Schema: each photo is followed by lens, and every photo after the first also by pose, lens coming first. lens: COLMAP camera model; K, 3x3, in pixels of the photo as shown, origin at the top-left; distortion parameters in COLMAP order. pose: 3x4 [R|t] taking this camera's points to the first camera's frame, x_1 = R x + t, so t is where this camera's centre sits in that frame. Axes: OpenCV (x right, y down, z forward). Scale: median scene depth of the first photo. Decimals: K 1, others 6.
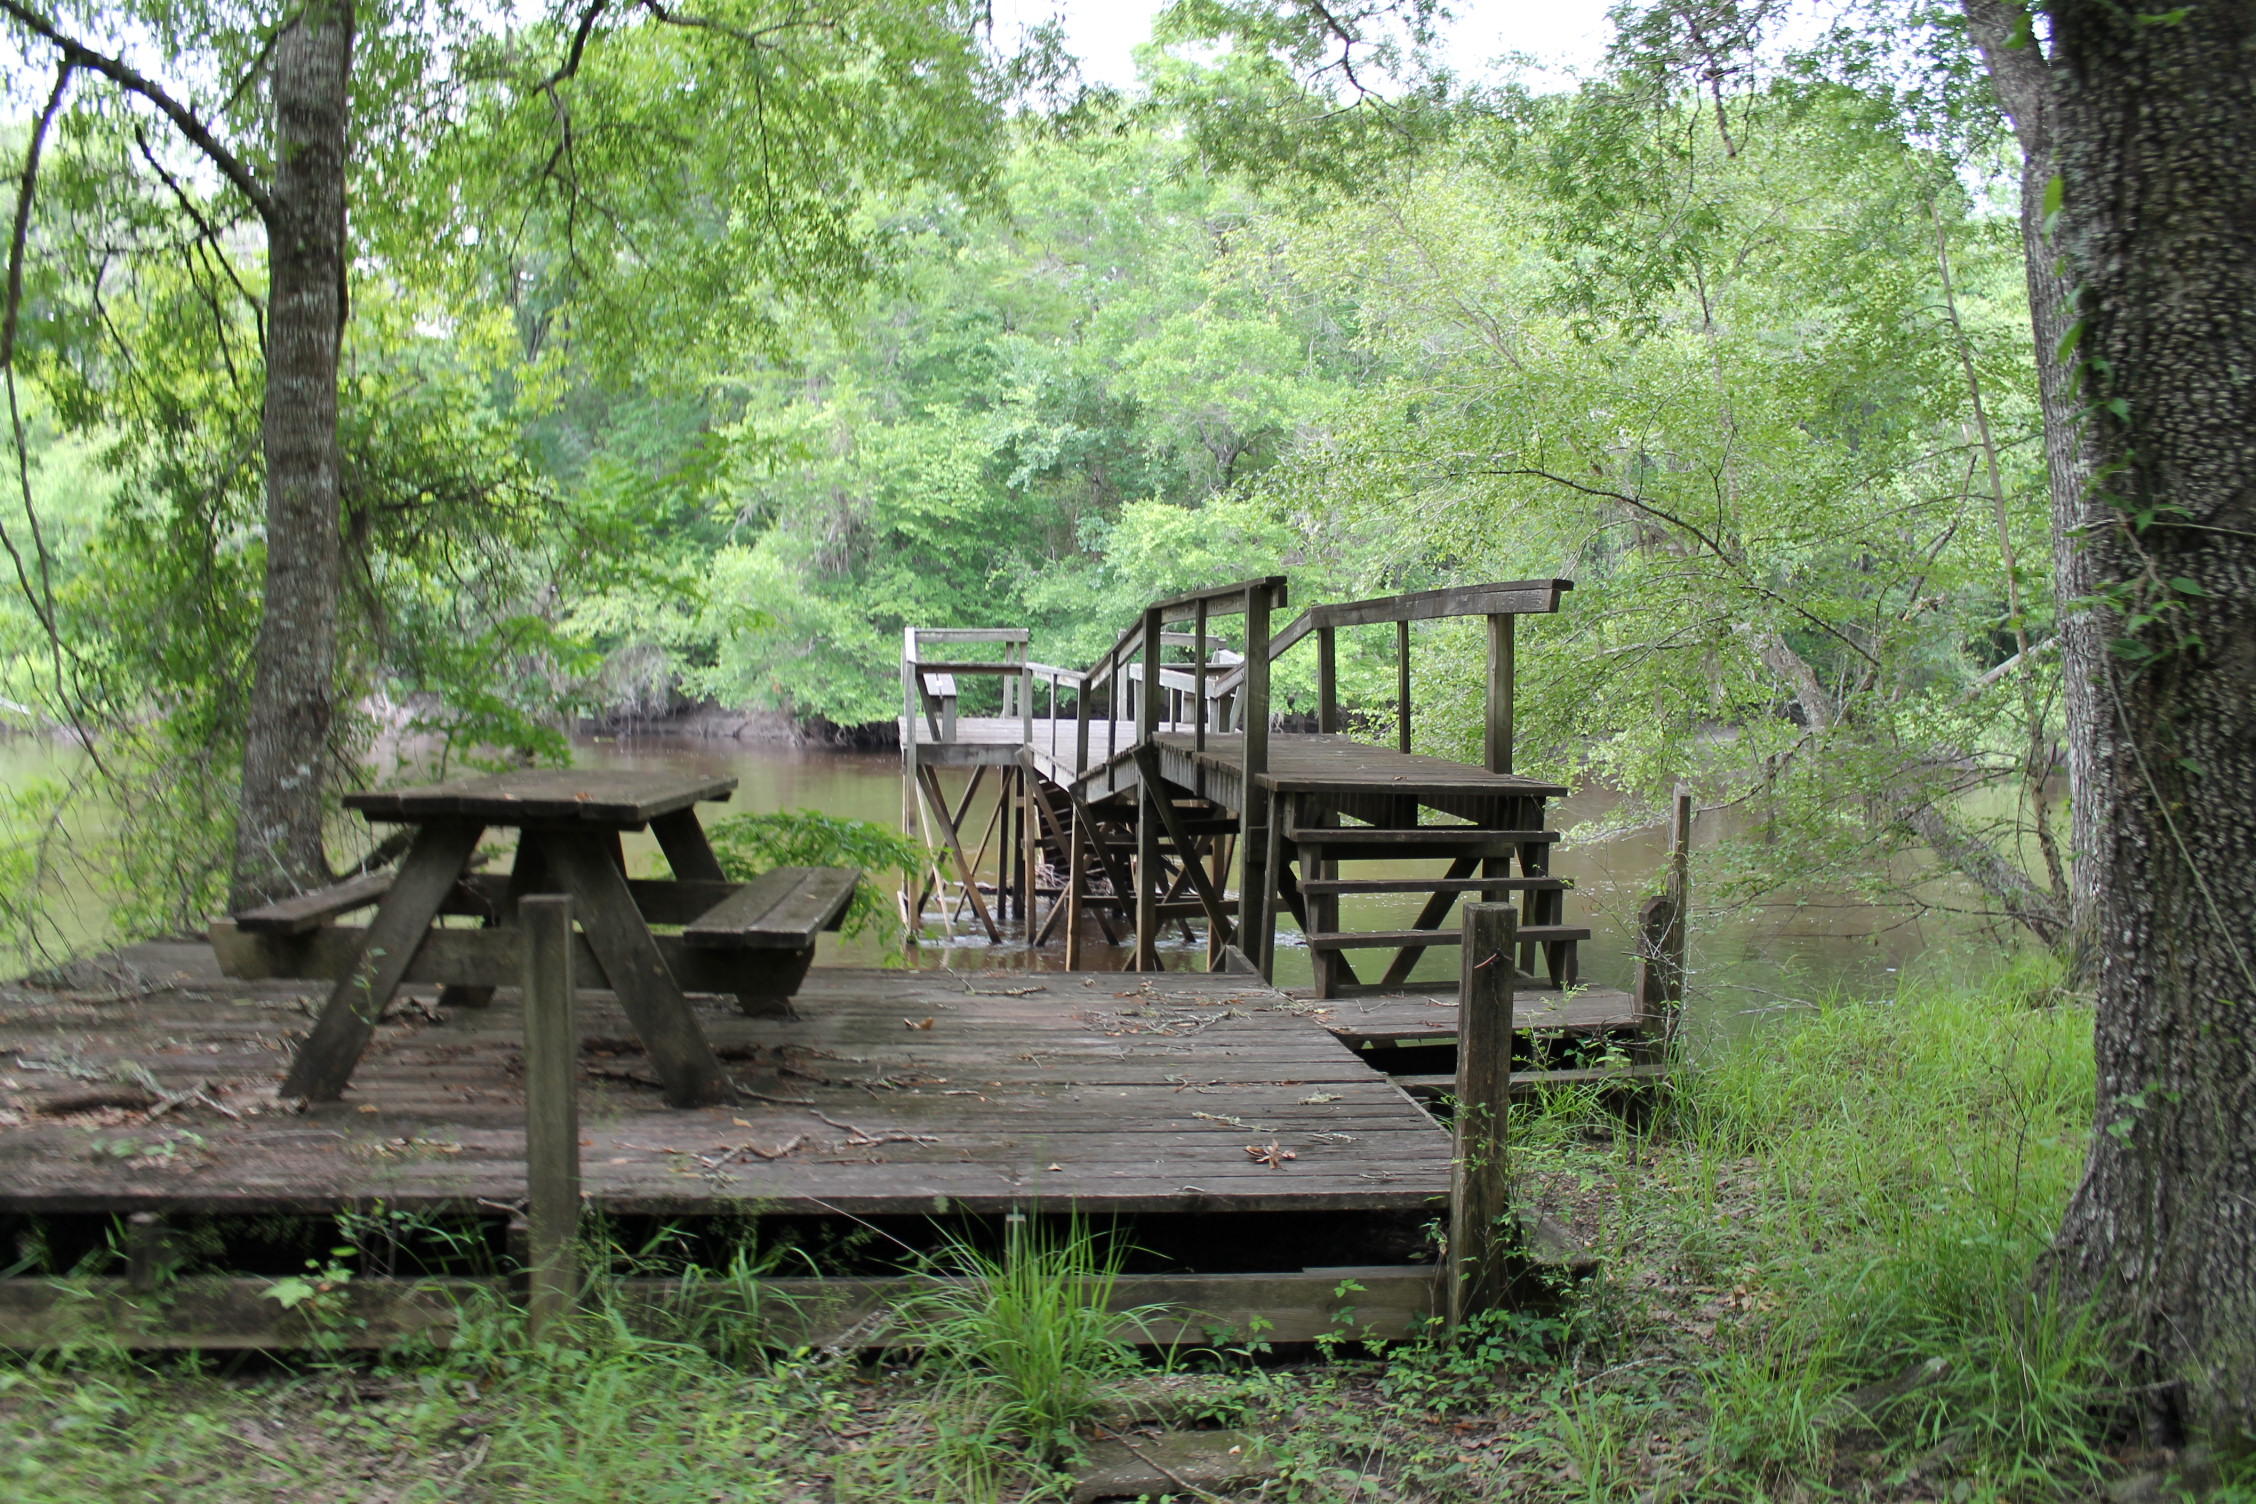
lens RADIAL K [[1933.5, 0, 1121.3], [0, 1933.5, 762.5], [0, 0, 1]] dist [-0.167195, 0.156833]
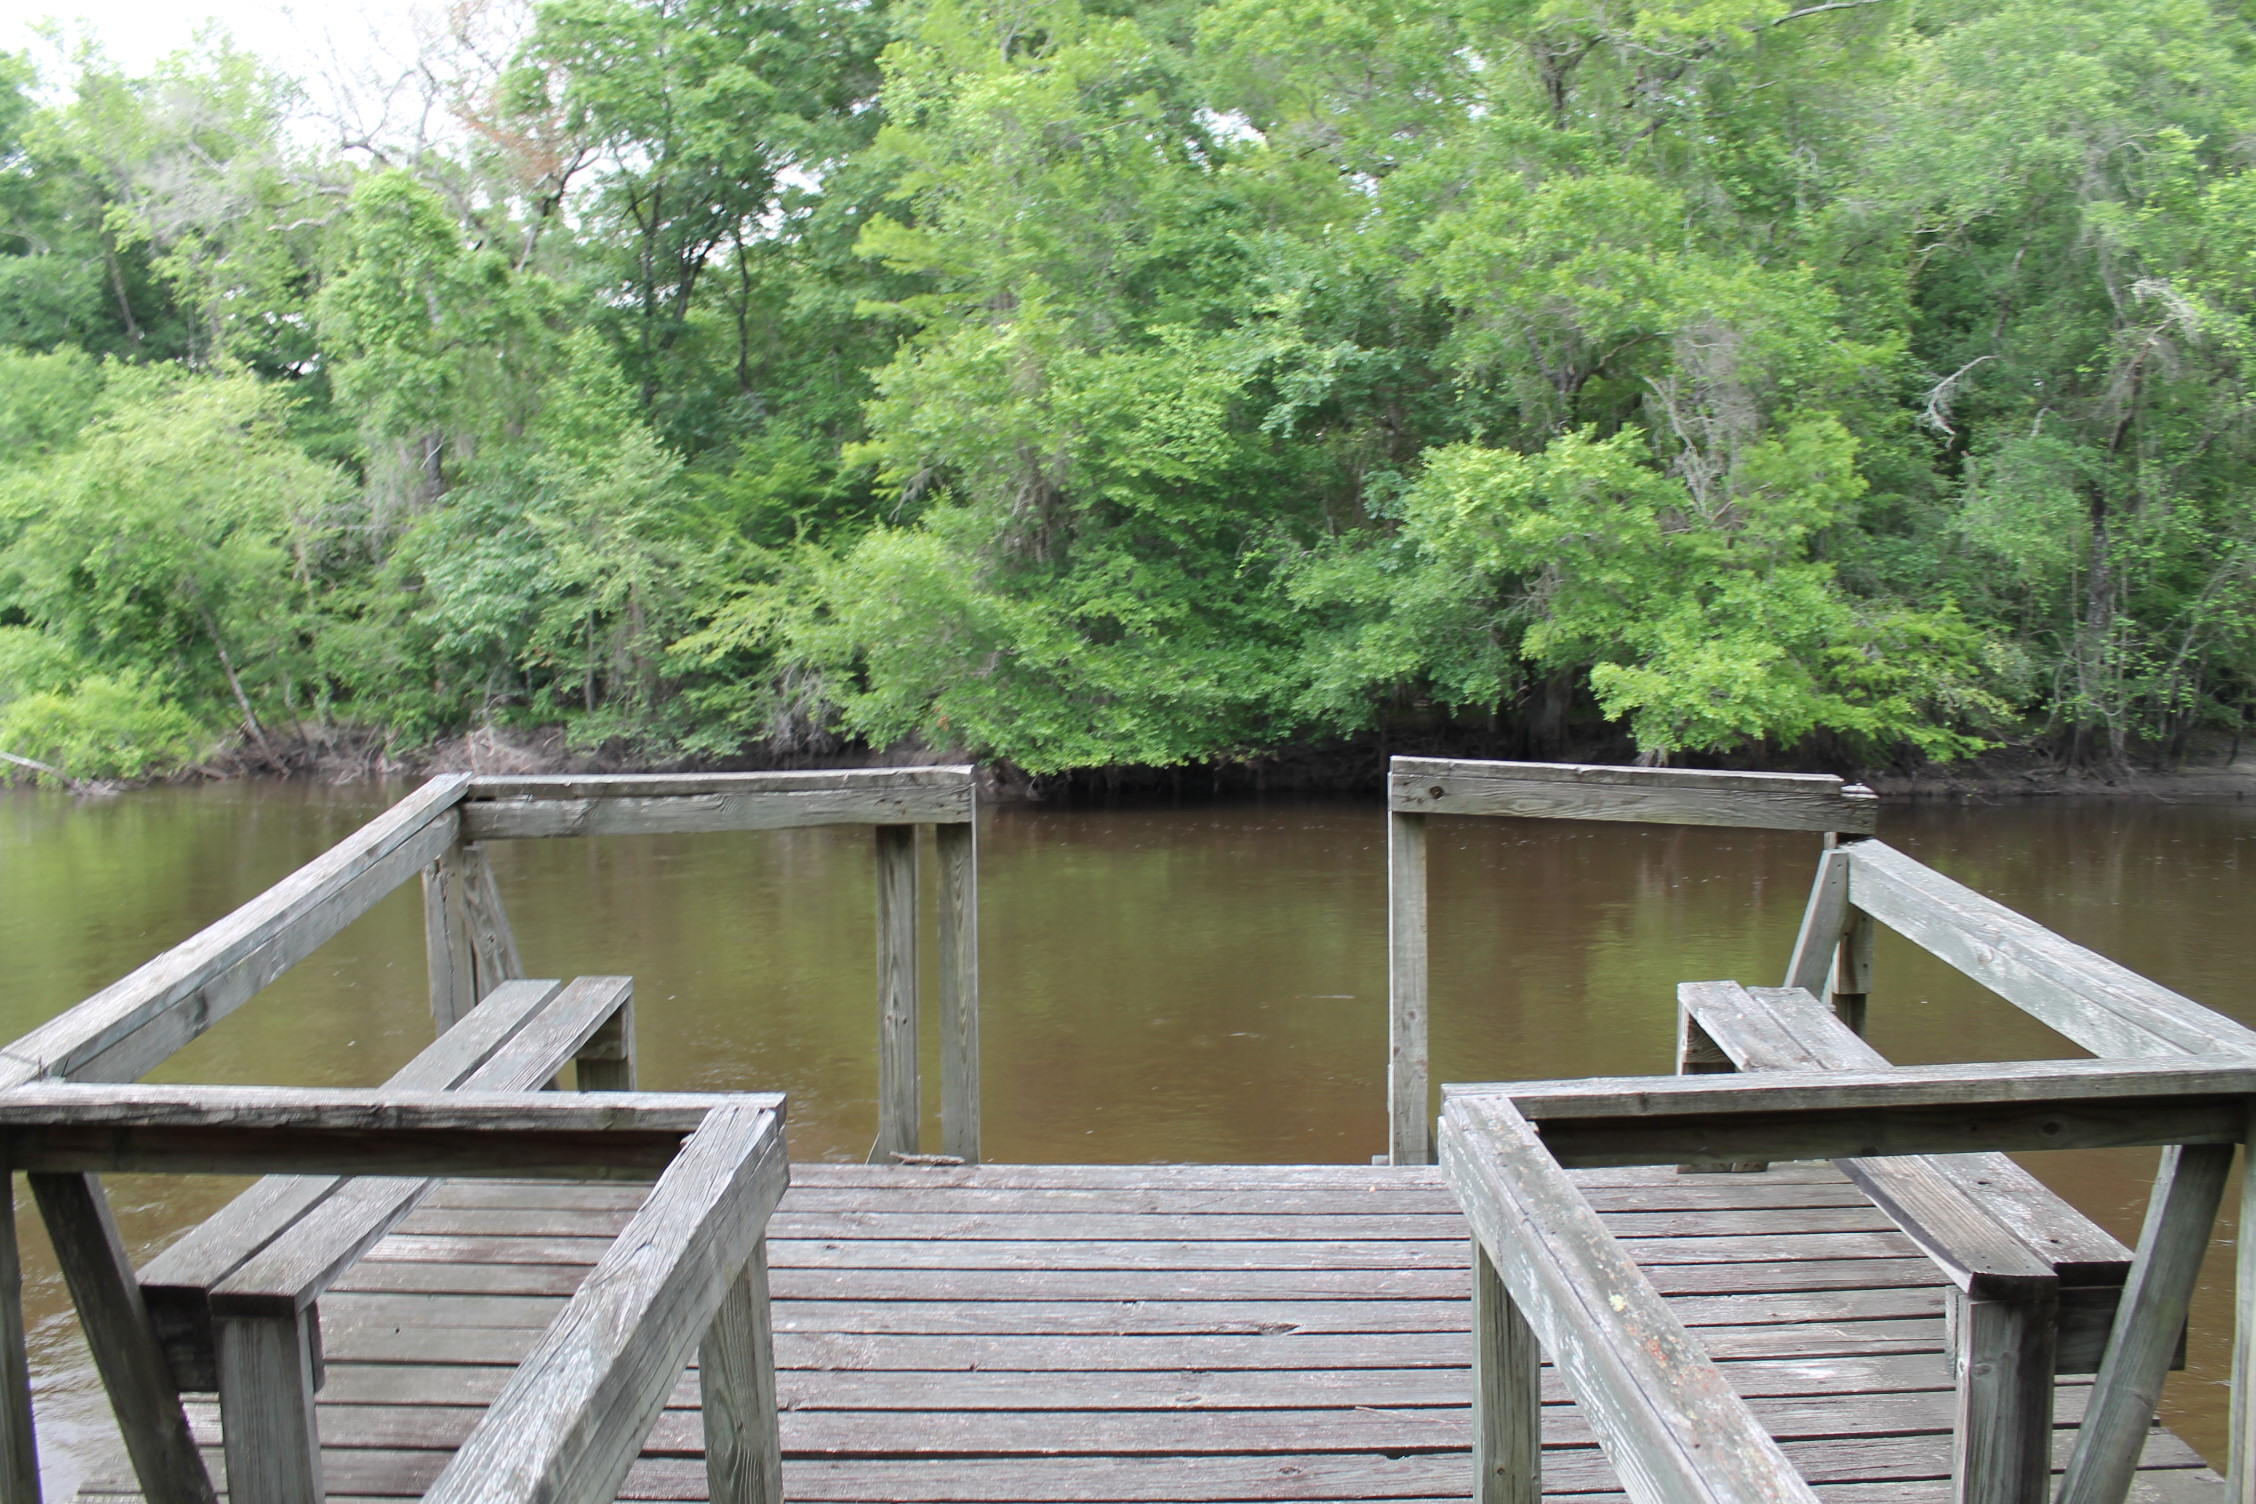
lens RADIAL K [[1933.5, 0, 1121.3], [0, 1933.5, 762.5], [0, 0, 1]] dist [-0.167195, 0.156833]
pose [[0.986648, -0.013201, -0.162329, 0.003270], [0.014479, 0.999873, 0.006689, -0.027120], [0.162220, -0.008950, 0.986714, 0.291020]]
